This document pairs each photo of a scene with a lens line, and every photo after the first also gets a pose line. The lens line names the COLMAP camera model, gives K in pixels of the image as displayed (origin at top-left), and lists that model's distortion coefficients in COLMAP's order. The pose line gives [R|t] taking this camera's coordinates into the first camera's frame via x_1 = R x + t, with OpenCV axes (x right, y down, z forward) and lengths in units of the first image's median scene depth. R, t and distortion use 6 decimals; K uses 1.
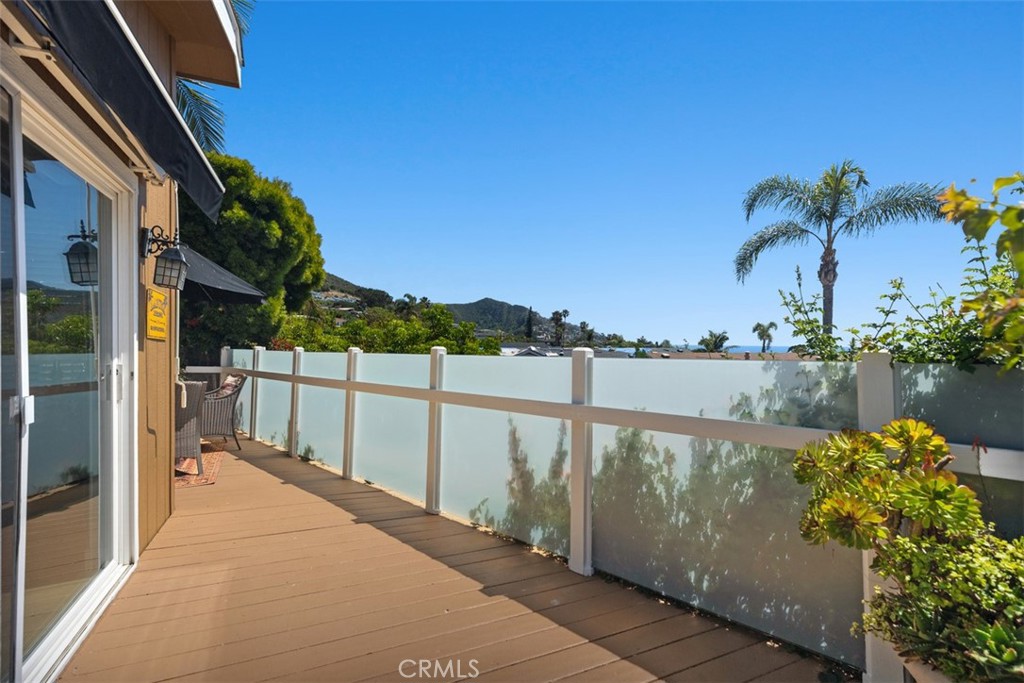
lens RADIAL K [[466.8, 0, 504.4], [0, 466.8, 341.2], [0, 0, 1]] dist [0.007025, -0.002238]
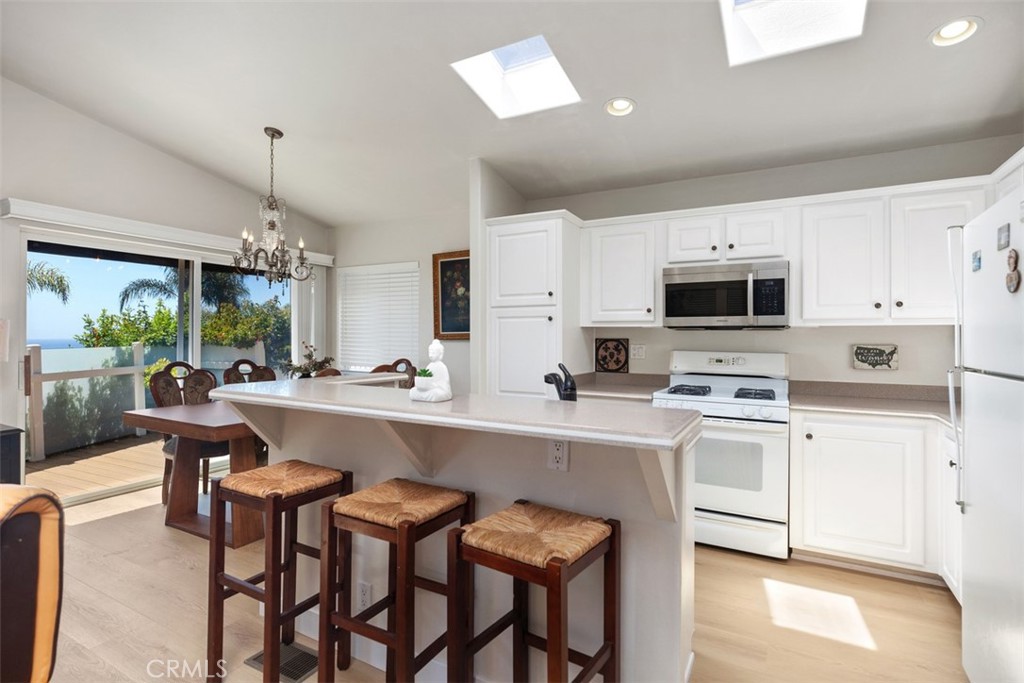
lens RADIAL K [[496.4, 0, 506.9], [0, 496.4, 331.2], [0, 0, 1]] dist [-0.003637, 0.000088]
pose [[-0.613965, 0.015232, 0.789186, -2.722486], [0.009617, 0.999884, -0.011817, 0.002225], [-0.789274, 0.000334, -0.614041, 0.750130]]
